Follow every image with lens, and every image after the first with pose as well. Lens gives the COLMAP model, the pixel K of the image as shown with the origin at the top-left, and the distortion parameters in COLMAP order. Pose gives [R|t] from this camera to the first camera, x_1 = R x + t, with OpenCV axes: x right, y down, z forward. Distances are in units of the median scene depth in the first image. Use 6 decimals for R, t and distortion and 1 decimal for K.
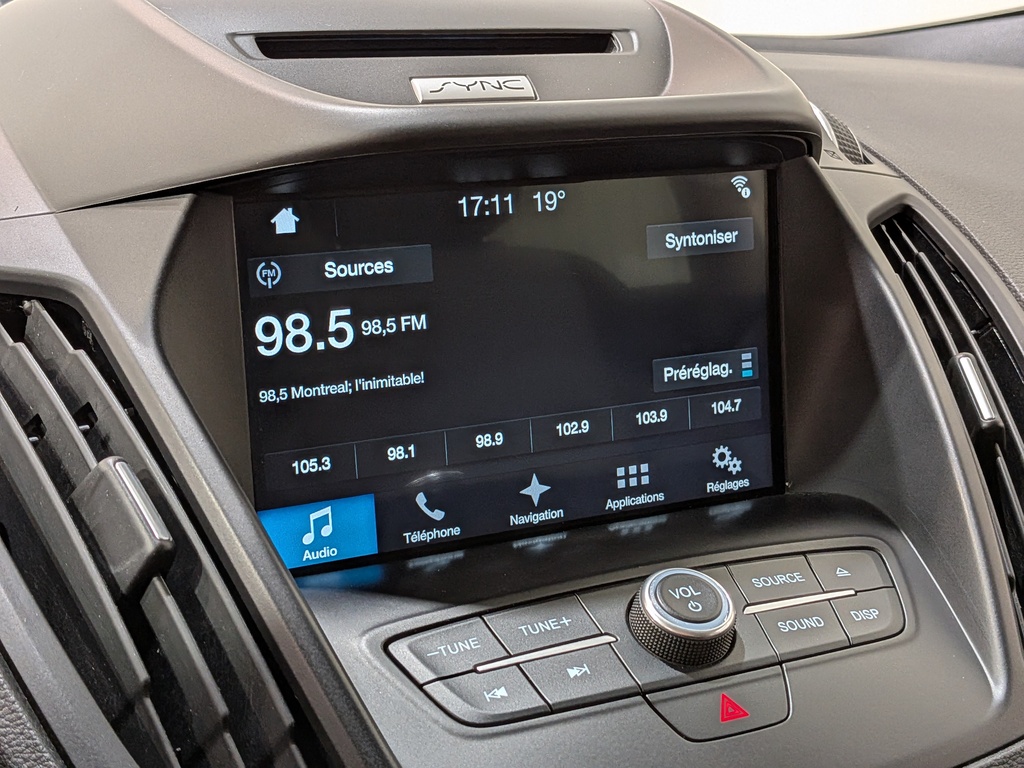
lens RADIAL K [[1483.2, 0, 513.5], [0, 1483.2, 354.0], [0, 0, 1]] dist [0.066856, 0.000000]
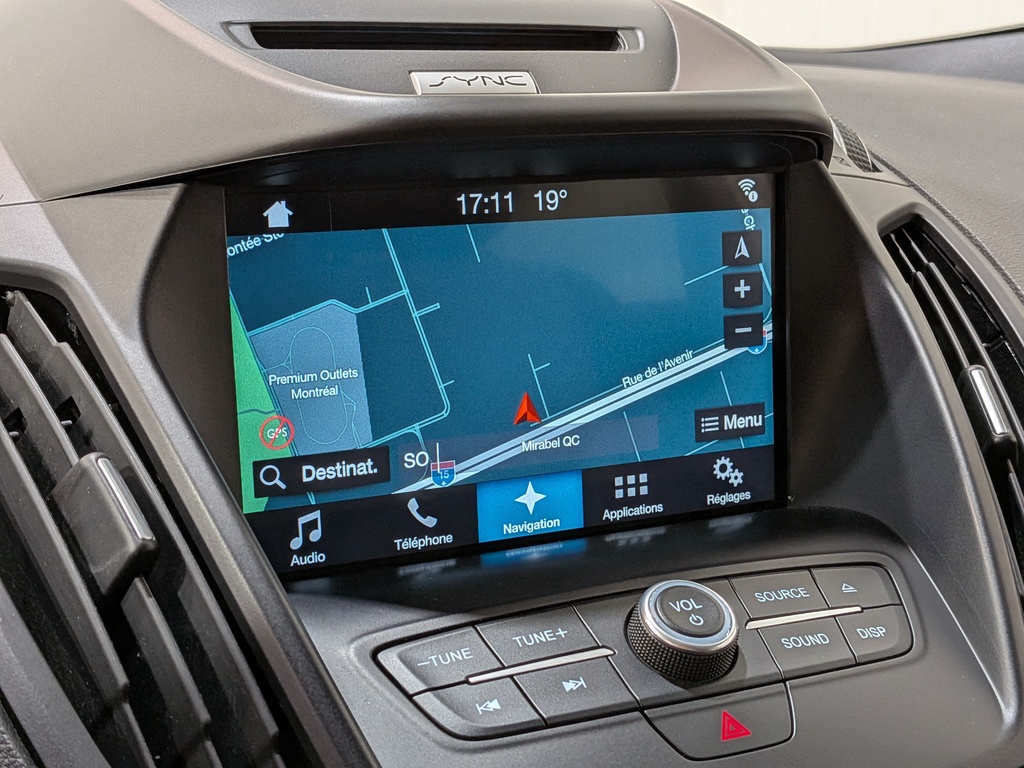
lens RADIAL K [[1483.2, 0, 495.4], [0, 1483.2, 373.1], [0, 0, 1]] dist [0.066856, 0.000000]
pose [[0.999820, 0.018313, -0.004873, -0.005717], [-0.018308, 0.999832, 0.001058, 0.010388], [0.004891, -0.000969, 0.999988, 0.033745]]
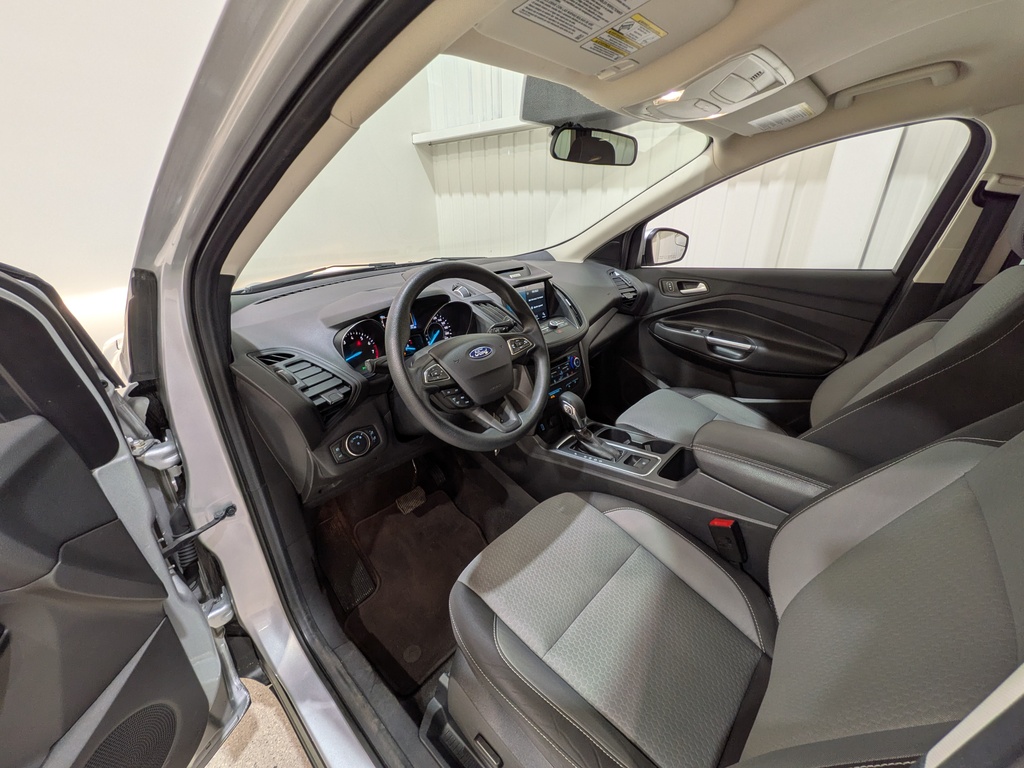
lens RADIAL K [[403.7, 0, 516.2], [0, 403.7, 384.5], [0, 0, 1]] dist [-0.000130, -0.000196]
pose [[0.916693, -0.187170, 0.353046, -1.166614], [0.135227, 0.976694, 0.166681, 0.068754], [-0.376015, -0.105054, 0.920639, -1.537670]]
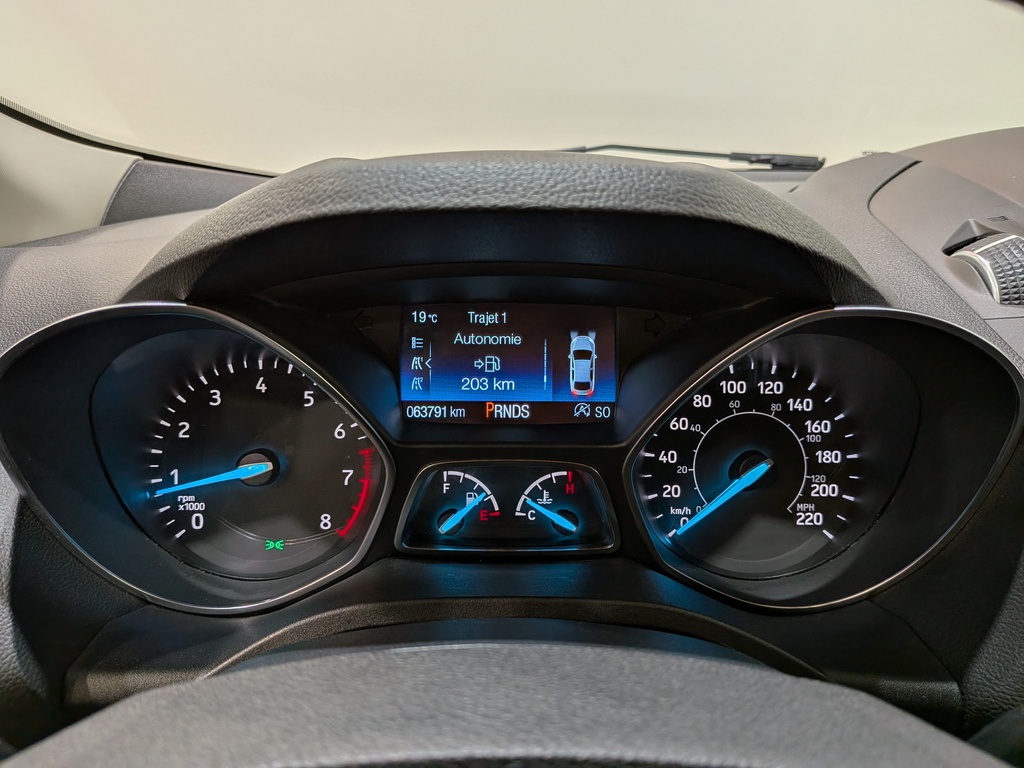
lens RADIAL K [[749.3, 0, 504.9], [0, 749.3, 391.9], [0, 0, 1]] dist [0.065215, -0.113081]
pose [[0.918162, 0.123409, -0.376494, -0.607271], [-0.100002, 0.991670, 0.081178, -0.019342], [0.383376, -0.036884, 0.922856, 0.203962]]
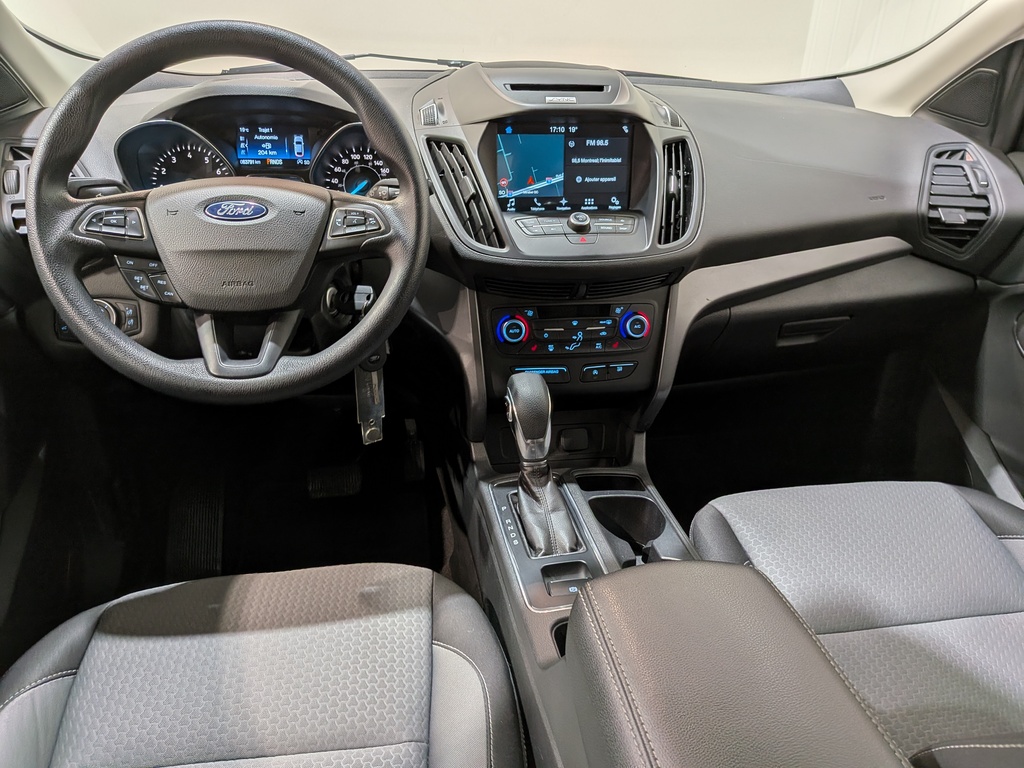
lens RADIAL K [[749.3, 0, 523.5], [0, 749.3, 389.9], [0, 0, 1]] dist [0.065215, -0.113081]
pose [[0.965969, 0.134970, -0.220651, 0.506146], [-0.087681, 0.973420, 0.211577, 0.191926], [0.243343, -0.185030, 0.952128, -1.322703]]
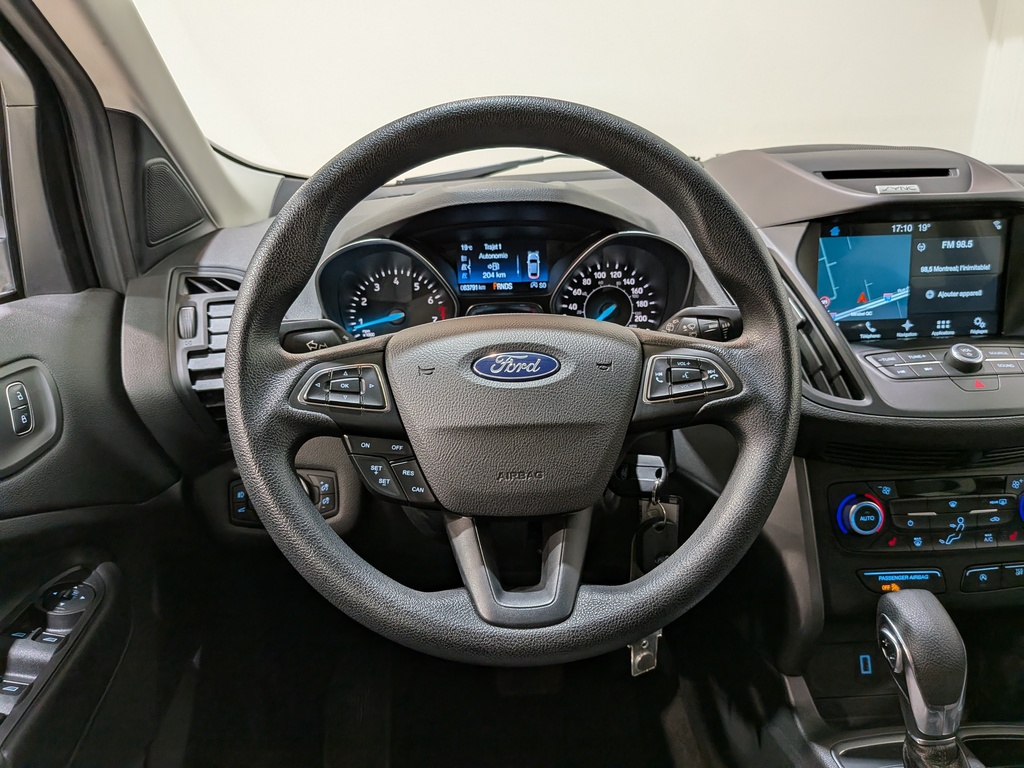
lens RADIAL K [[749.3, 0, 500.6], [0, 749.3, 396.7], [0, 0, 1]] dist [0.065215, -0.113081]
pose [[0.924940, 0.096704, -0.367606, -0.189693], [-0.062767, 0.992677, 0.103208, 0.143914], [0.374895, -0.072387, 0.924237, -0.818918]]
